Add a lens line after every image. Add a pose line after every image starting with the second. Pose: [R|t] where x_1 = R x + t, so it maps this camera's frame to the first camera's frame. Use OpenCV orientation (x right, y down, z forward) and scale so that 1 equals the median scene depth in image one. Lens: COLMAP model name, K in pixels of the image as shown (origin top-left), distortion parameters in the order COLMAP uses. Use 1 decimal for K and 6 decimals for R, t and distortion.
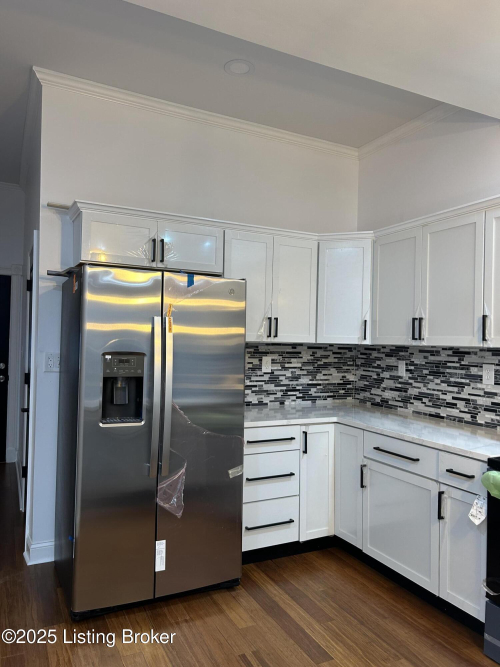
lens RADIAL K [[501.2, 0, 253.3], [0, 501.2, 336.7], [0, 0, 1]] dist [0.050095, -0.052326]
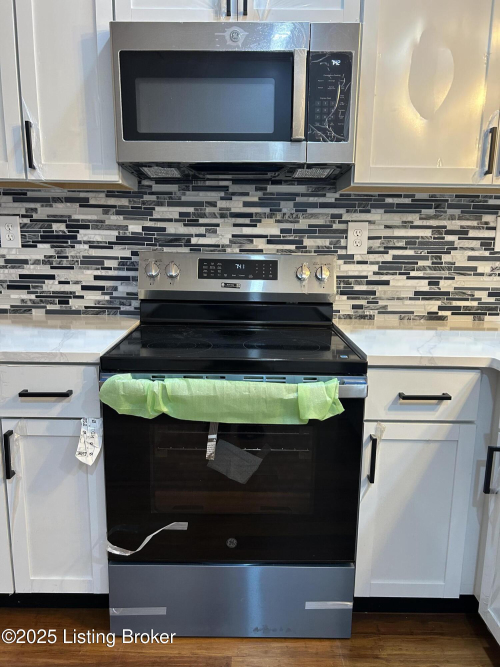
lens RADIAL K [[501.2, 0, 246.0], [0, 501.2, 336.9], [0, 0, 1]] dist [0.050095, -0.052326]
pose [[0.450139, -0.190598, 0.872380, 0.012613], [-0.010902, 0.975709, 0.218799, 0.060704], [-0.892892, -0.108000, 0.437127, 0.434672]]
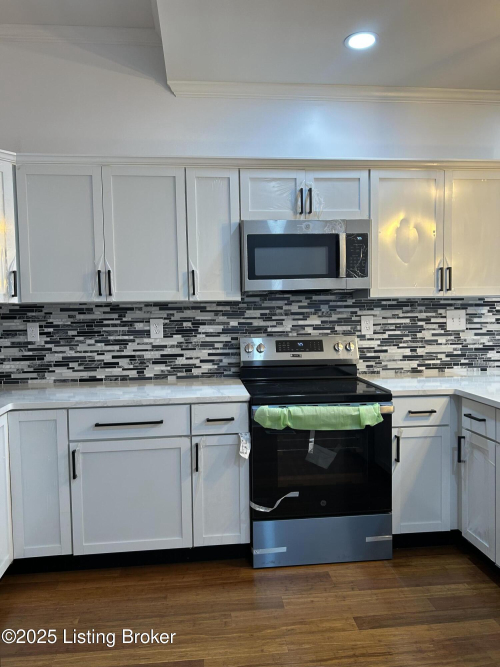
lens RADIAL K [[501.2, 0, 247.3], [0, 501.2, 334.1], [0, 0, 1]] dist [0.050095, -0.052326]
pose [[0.355960, -0.077557, 0.931277, -0.426079], [0.015110, 0.996898, 0.077247, 0.009416], [-0.934379, -0.013425, 0.356028, 0.459724]]
